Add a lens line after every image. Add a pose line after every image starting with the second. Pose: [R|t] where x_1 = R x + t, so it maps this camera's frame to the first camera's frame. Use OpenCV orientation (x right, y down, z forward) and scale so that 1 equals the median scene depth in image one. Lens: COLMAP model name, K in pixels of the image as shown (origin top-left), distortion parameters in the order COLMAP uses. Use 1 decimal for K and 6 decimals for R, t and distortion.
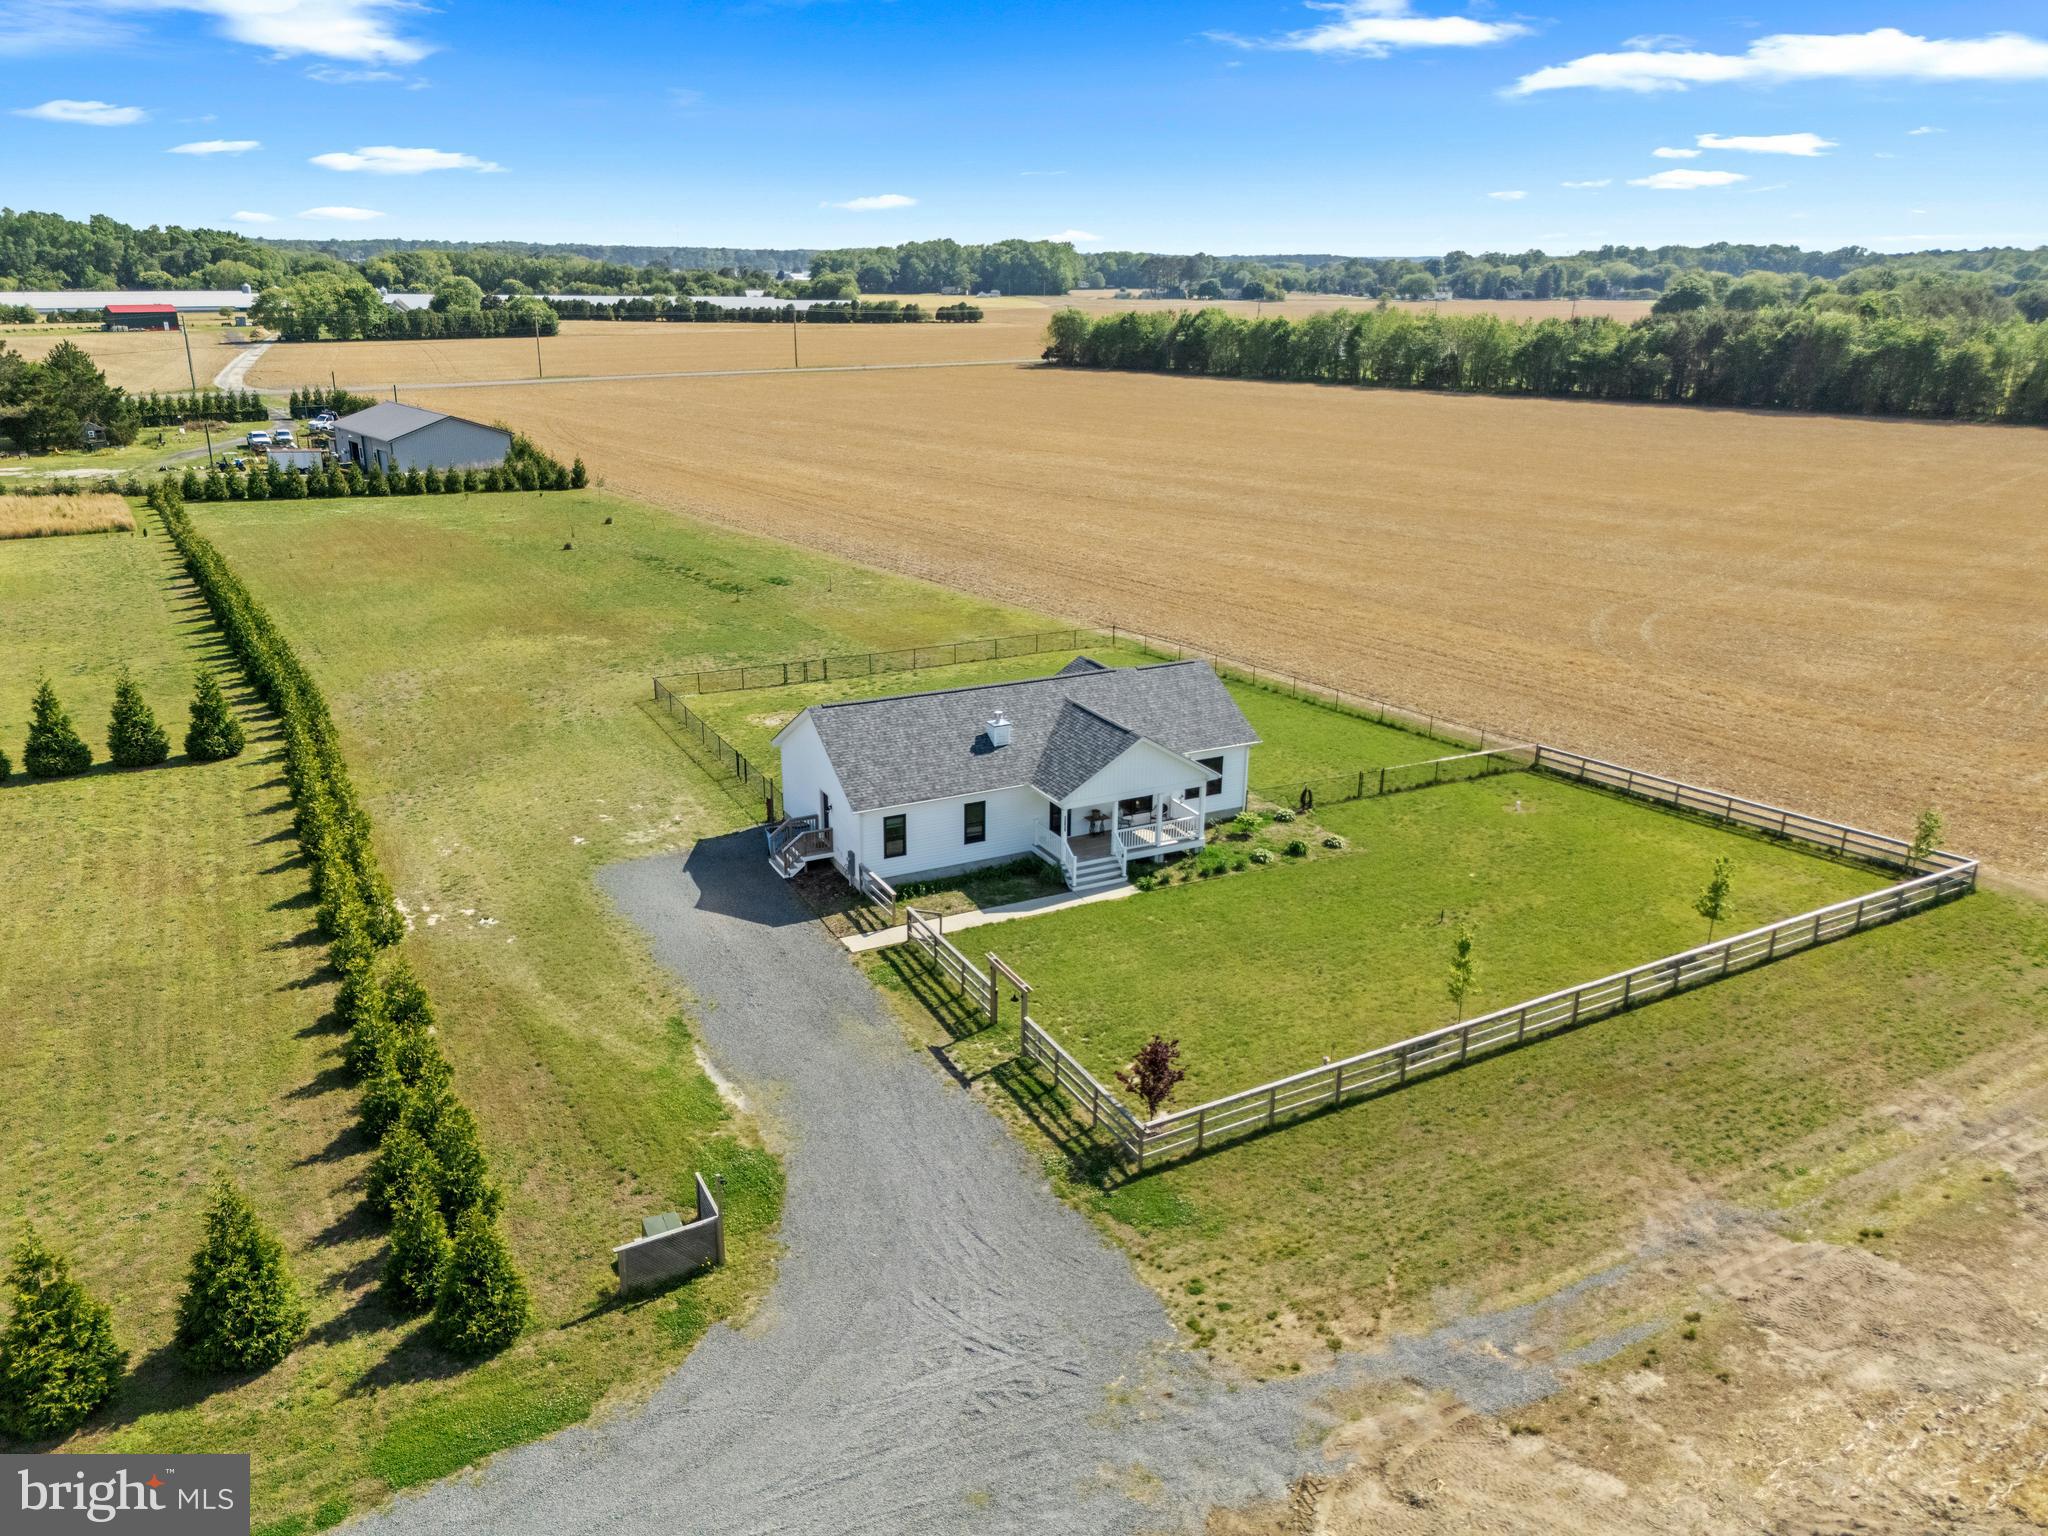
lens RADIAL K [[1504.7, 0, 1022.2], [0, 1504.7, 775.4], [0, 0, 1]] dist [0.071348, -0.070010]
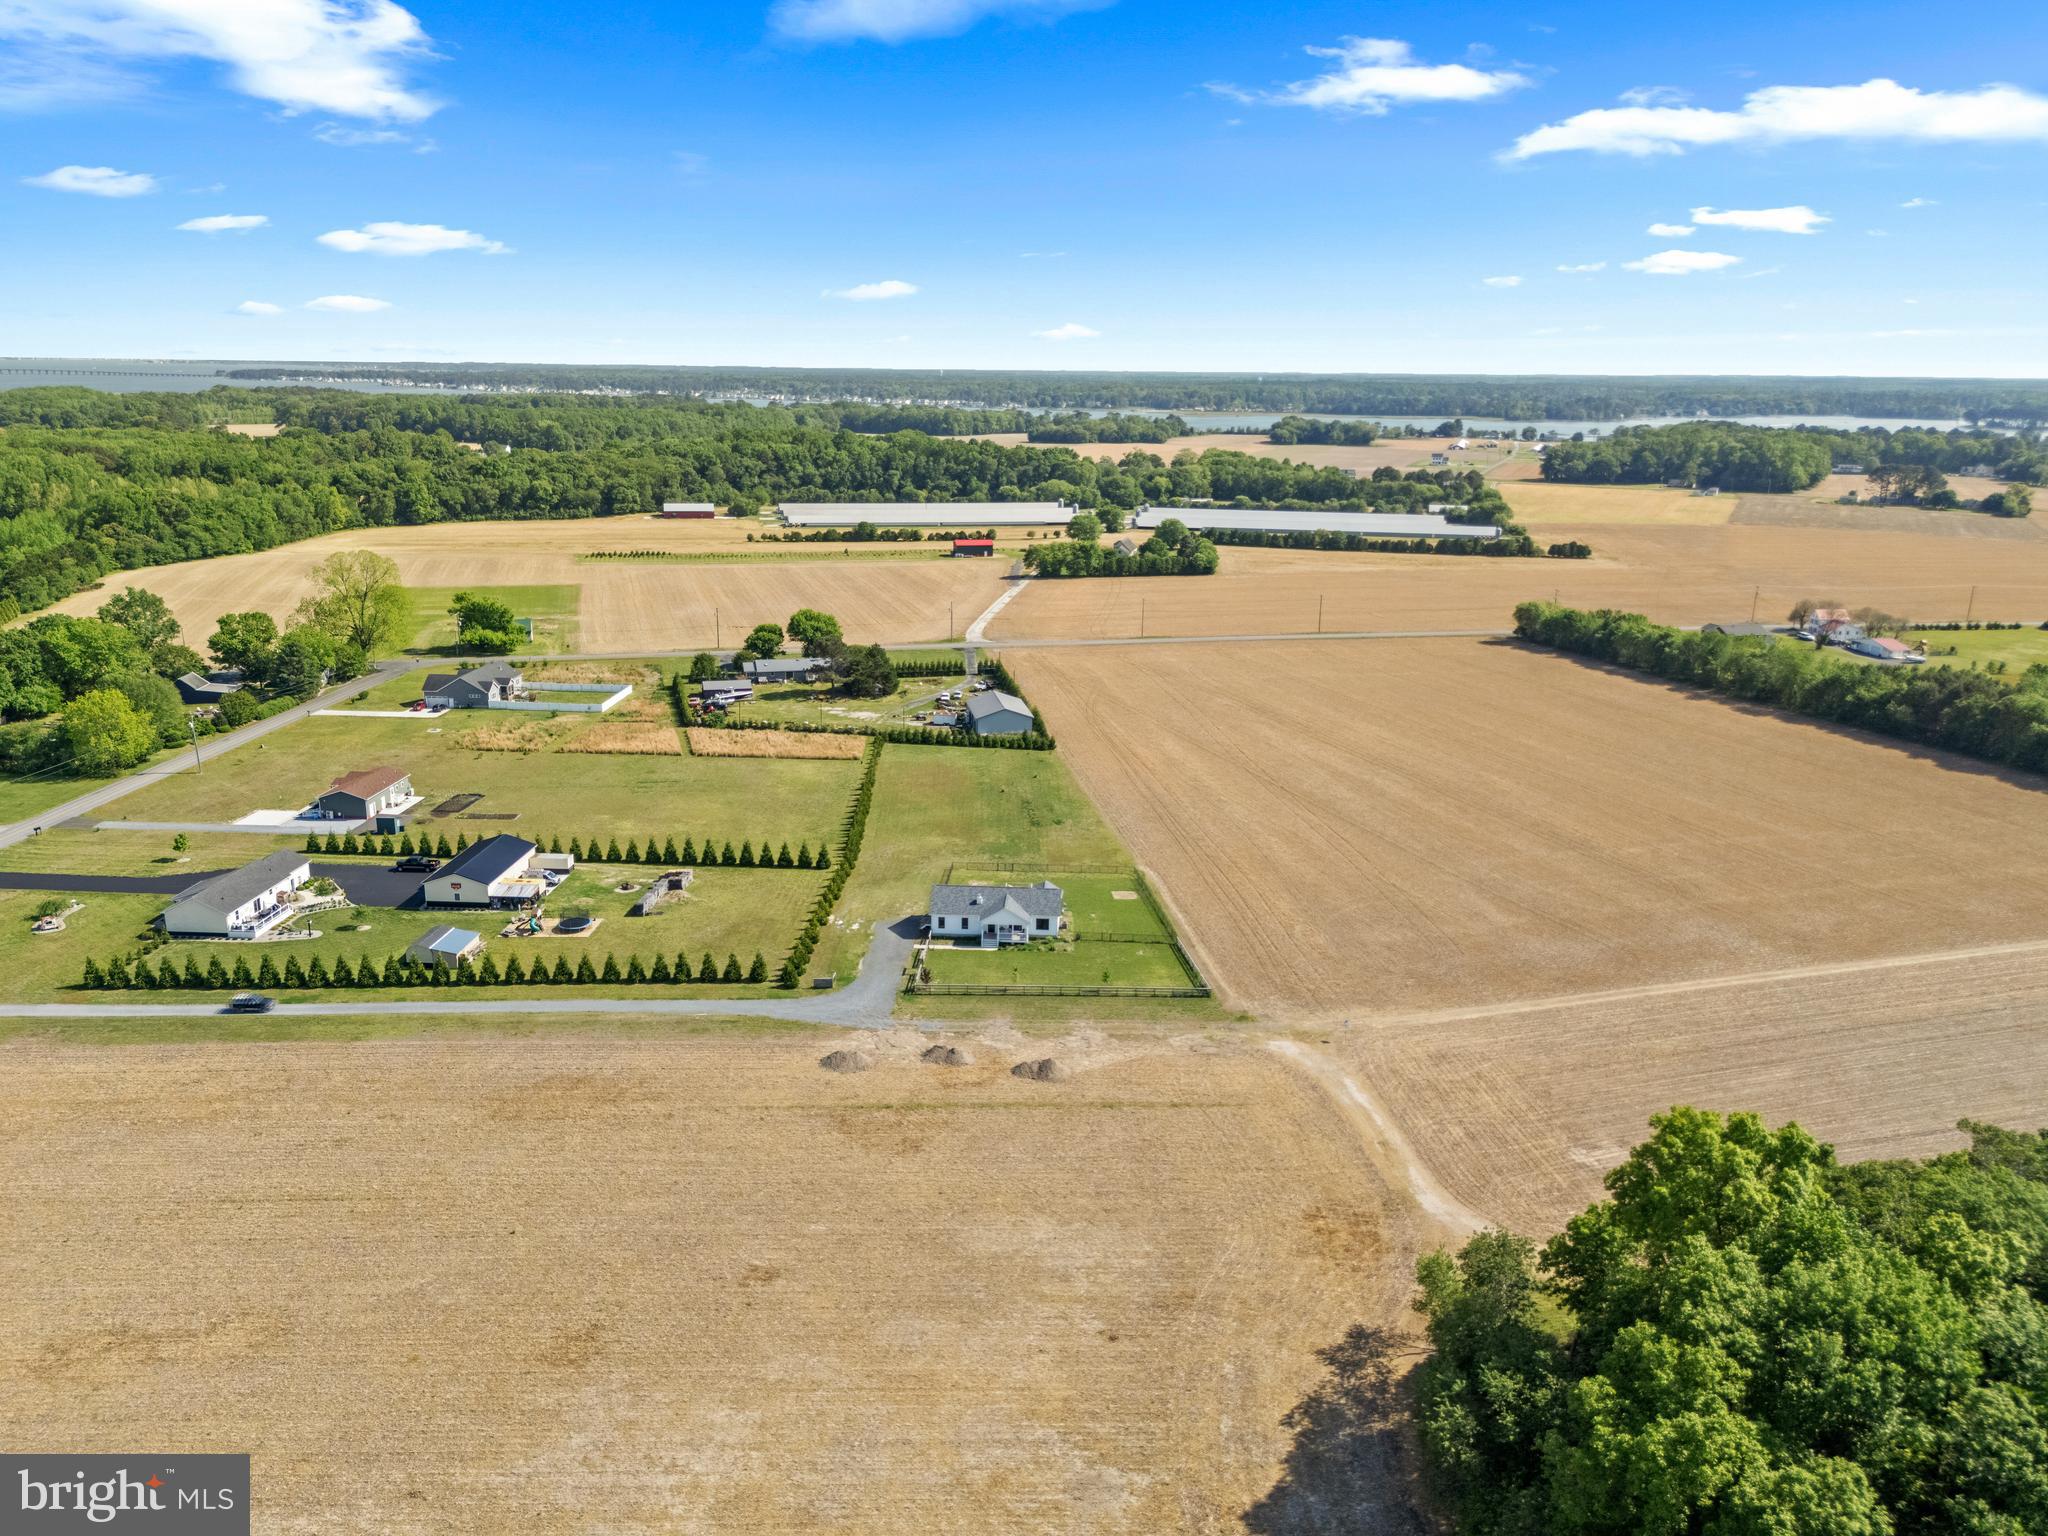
lens RADIAL K [[1504.7, 0, 1022.2], [0, 1504.7, 775.4], [0, 0, 1]] dist [0.071348, -0.070010]
pose [[0.862813, 0.133939, -0.487457, 1.550028], [-0.167972, 0.985434, -0.026547, -0.212319], [0.476802, 0.104784, 0.872743, -1.845626]]
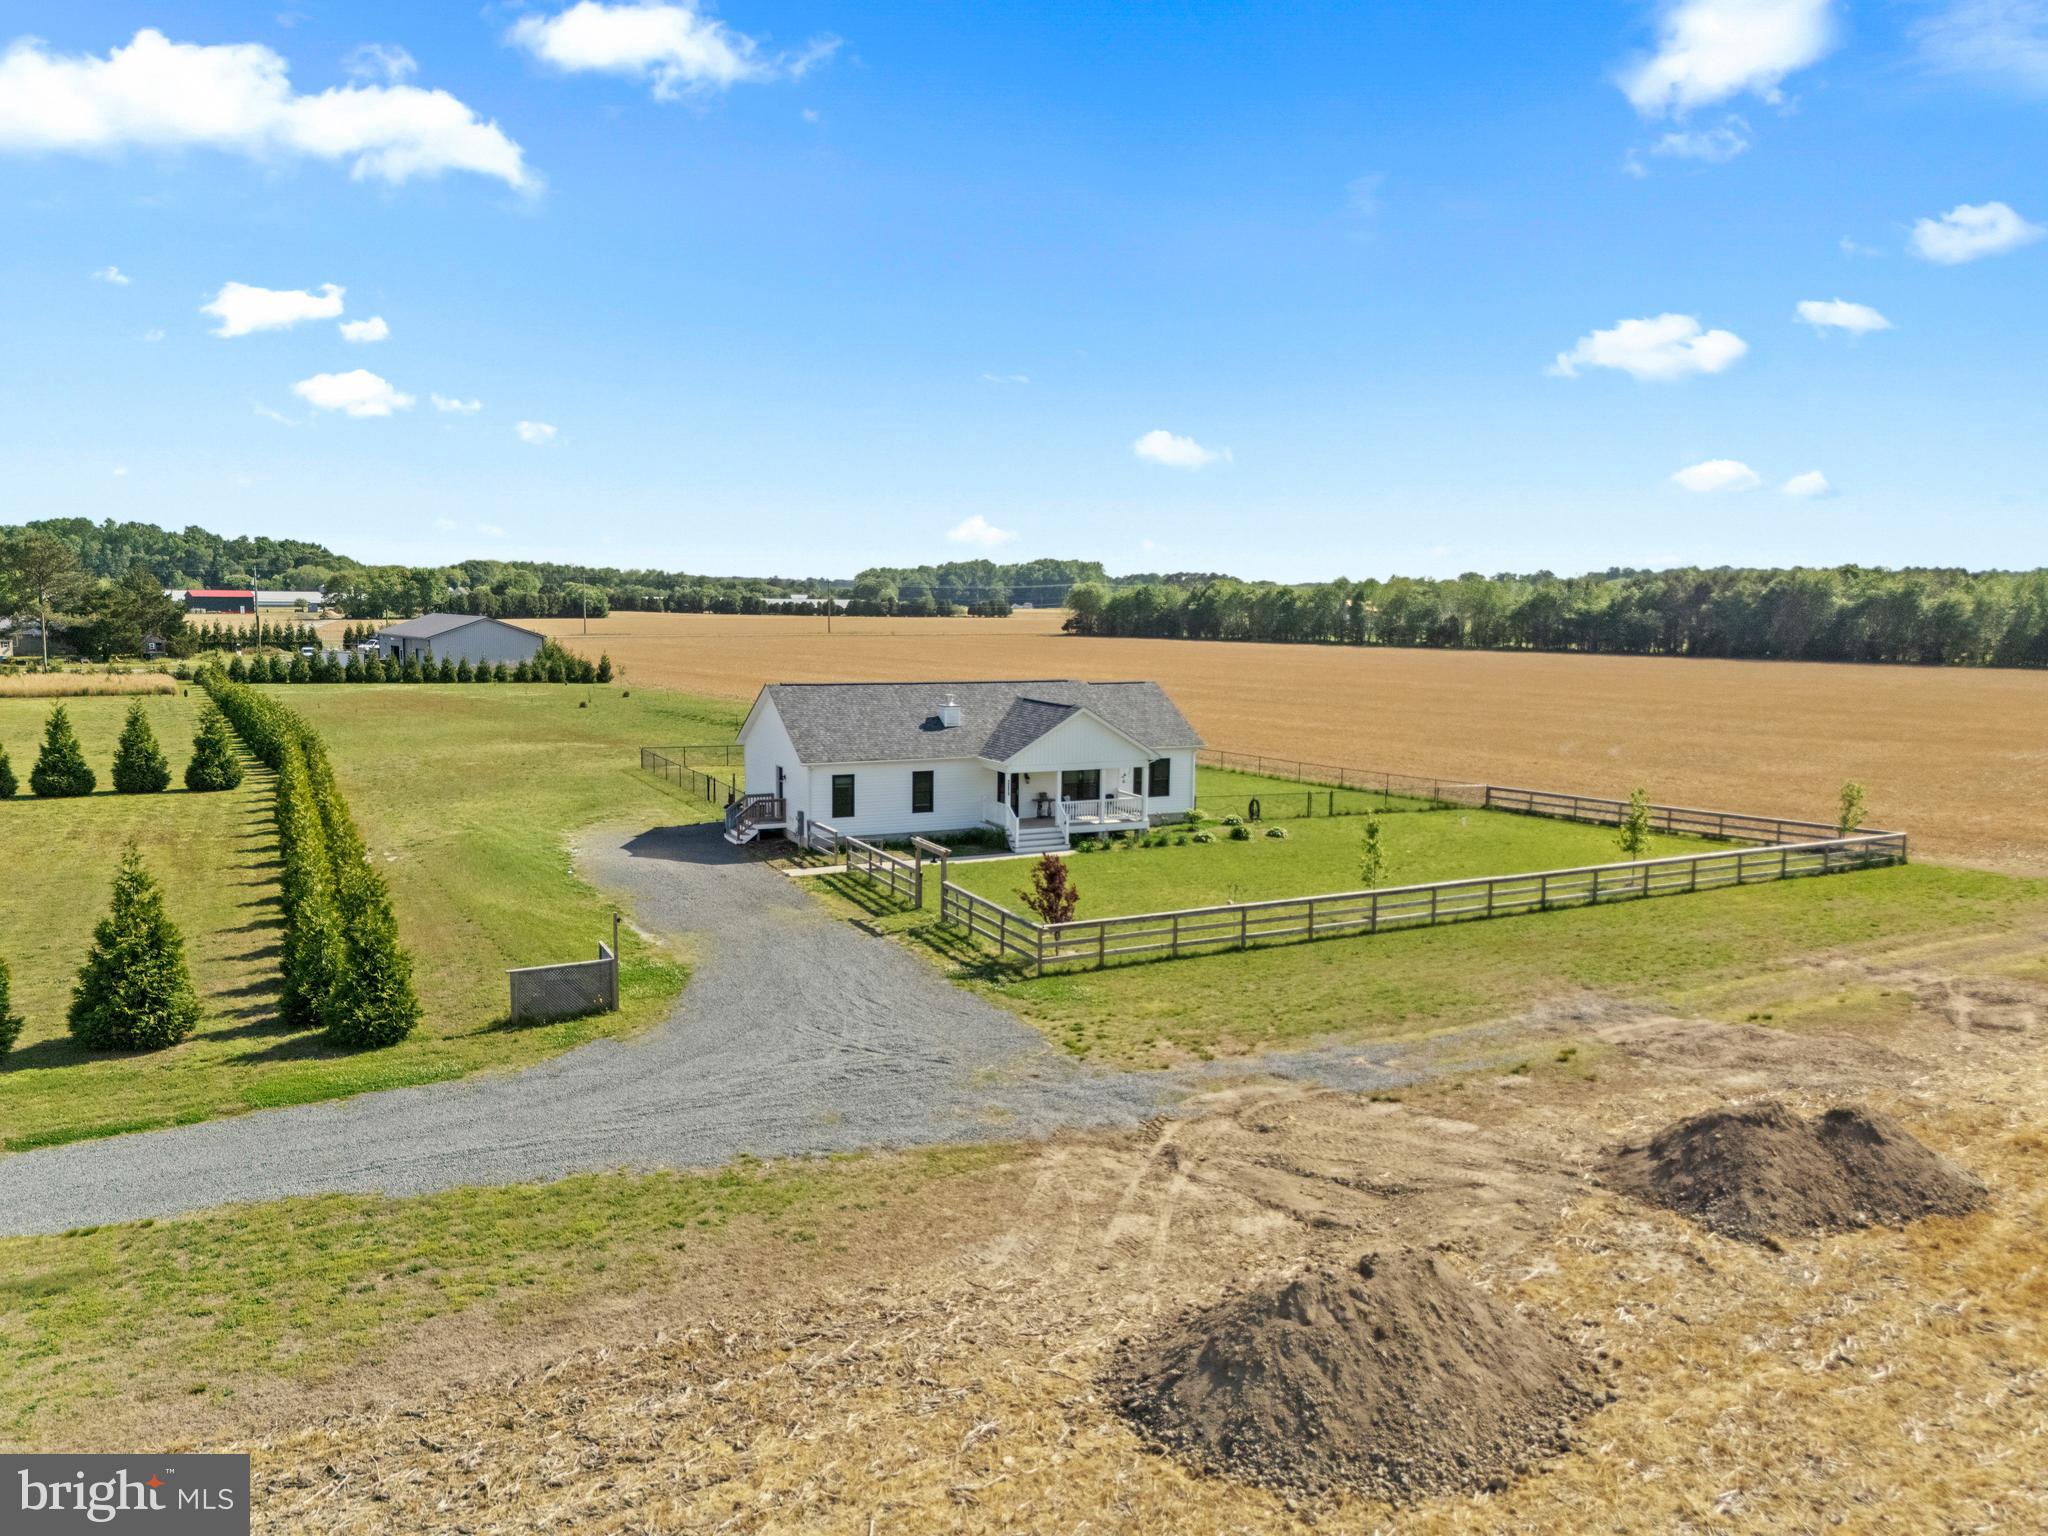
lens RADIAL K [[1504.7, 0, 1022.2], [0, 1504.7, 775.4], [0, 0, 1]] dist [0.071348, -0.070010]
pose [[0.999709, 0.004793, -0.023658, 0.051986], [-0.009561, 0.978554, -0.205767, 0.196506], [0.022164, 0.205933, 0.978315, -0.011740]]
